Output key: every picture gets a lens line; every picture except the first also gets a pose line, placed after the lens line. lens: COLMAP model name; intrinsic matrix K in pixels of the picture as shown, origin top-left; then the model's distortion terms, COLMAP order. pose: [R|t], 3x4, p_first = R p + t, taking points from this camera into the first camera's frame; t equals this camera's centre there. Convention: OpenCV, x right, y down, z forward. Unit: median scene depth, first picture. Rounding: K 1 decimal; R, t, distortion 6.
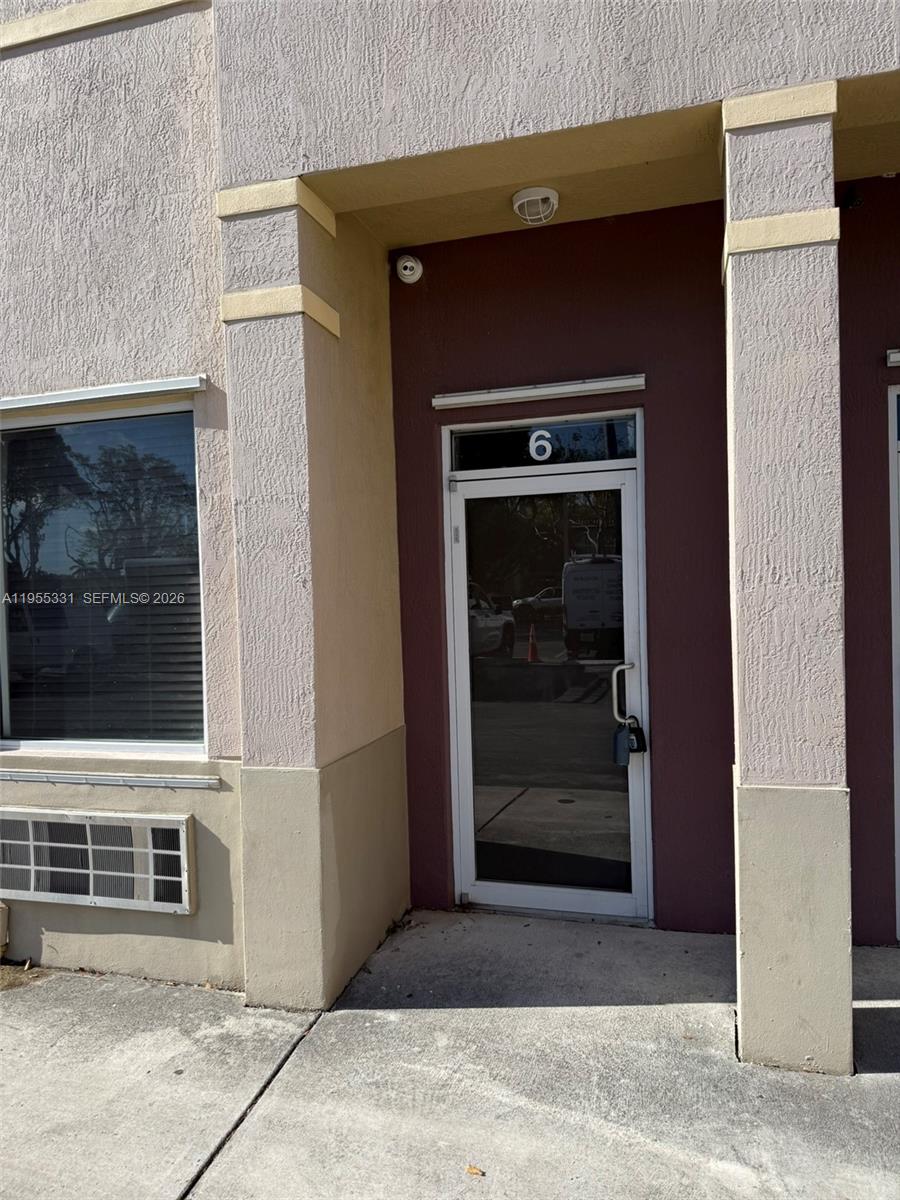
lens RADIAL K [[843.4, 0, 450.7], [0, 843.4, 614.8], [0, 0, 1]] dist [0.000230, -0.004805]
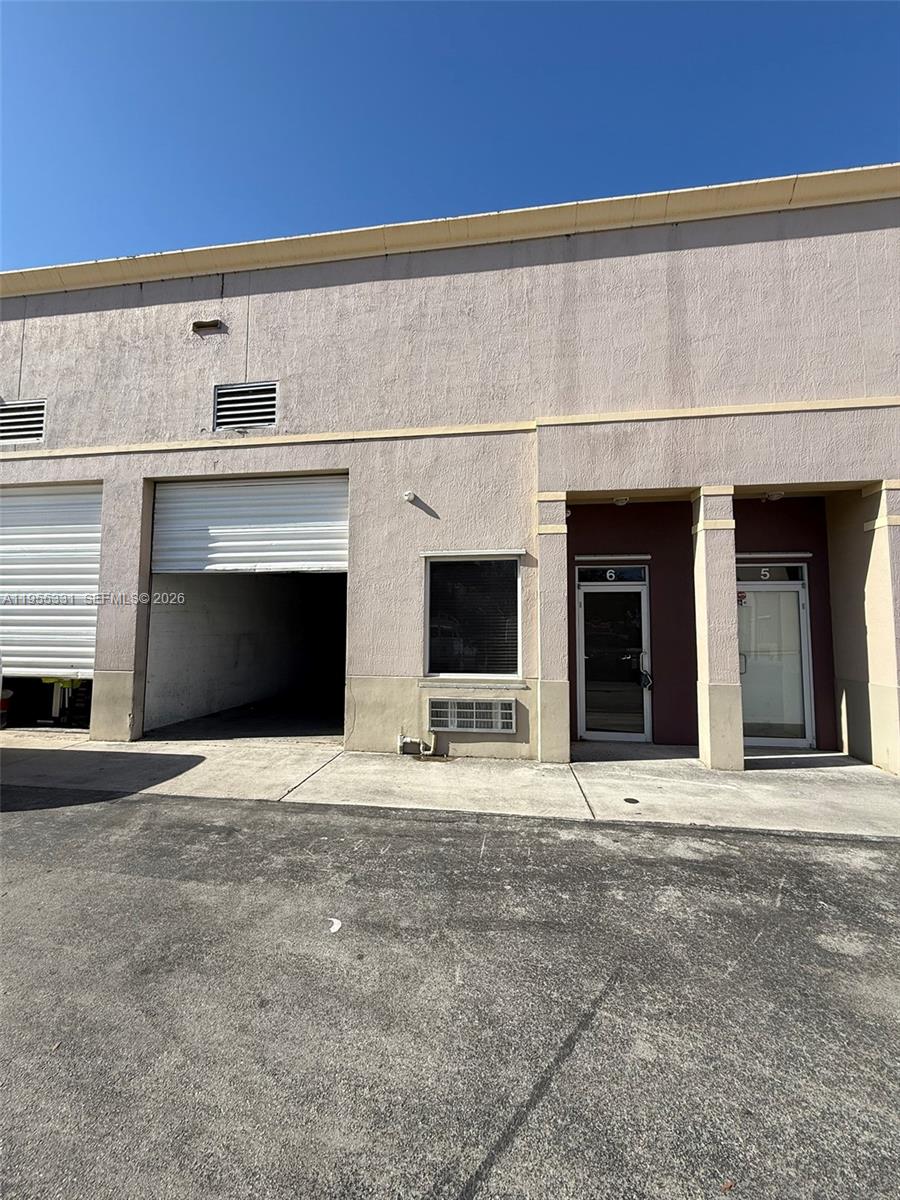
lens RADIAL K [[477.5, 0, 449.8], [0, 477.5, 597.5], [0, 0, 1]] dist [-0.002783, -0.000187]
pose [[0.990488, 0.042267, 0.130944, -0.761465], [-0.029404, 0.994687, -0.098657, 0.061444], [-0.134419, 0.093869, 0.986469, -0.619219]]
